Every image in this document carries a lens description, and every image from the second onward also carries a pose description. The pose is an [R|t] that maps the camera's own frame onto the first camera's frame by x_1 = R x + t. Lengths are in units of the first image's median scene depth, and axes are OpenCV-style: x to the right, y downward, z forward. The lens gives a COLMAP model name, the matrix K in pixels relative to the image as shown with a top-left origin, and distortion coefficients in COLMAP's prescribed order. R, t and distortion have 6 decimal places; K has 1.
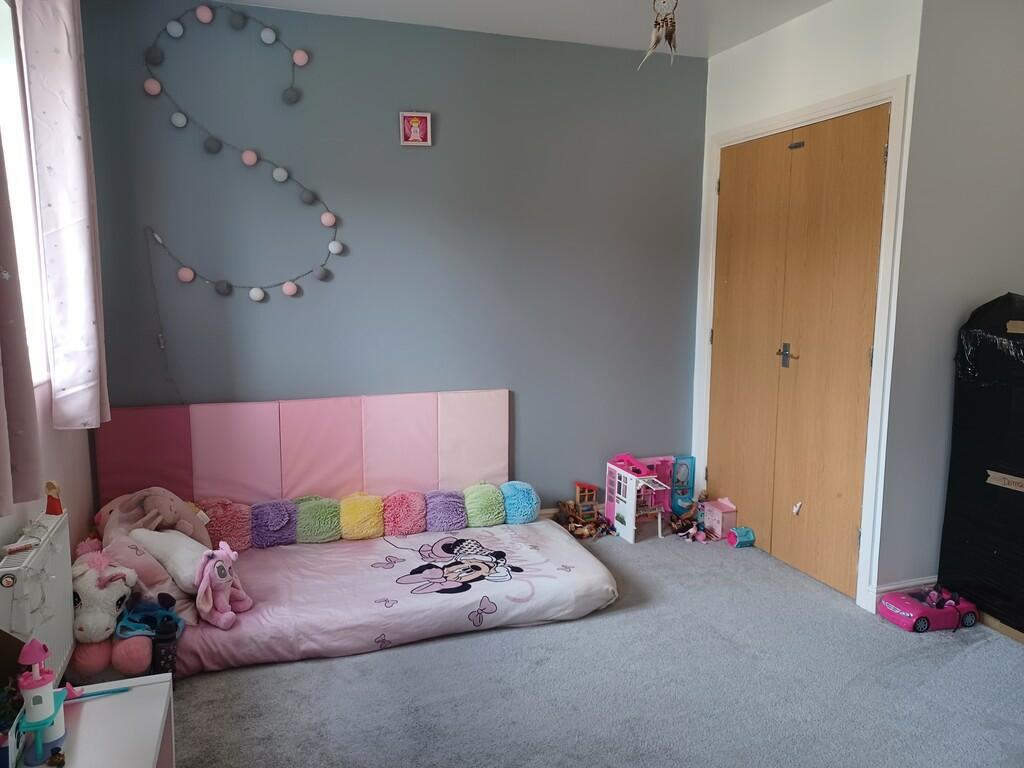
lens RADIAL K [[738.4, 0, 506.8], [0, 738.4, 384.6], [0, 0, 1]] dist [0.051315, -0.028845]
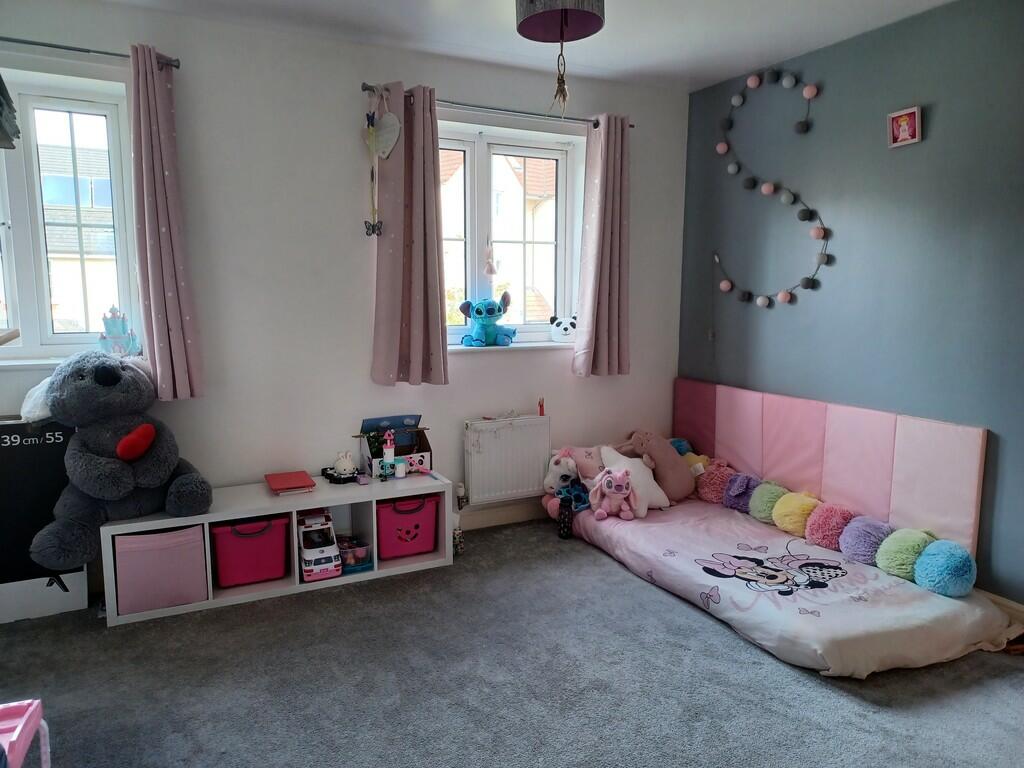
lens RADIAL K [[738.4, 0, 506.4], [0, 738.4, 384.2], [0, 0, 1]] dist [0.051315, -0.028845]
pose [[0.138950, 0.131921, -0.981473, 0.812744], [-0.144886, 0.983131, 0.111632, -0.065297], [0.979643, 0.126691, 0.155720, 0.432036]]
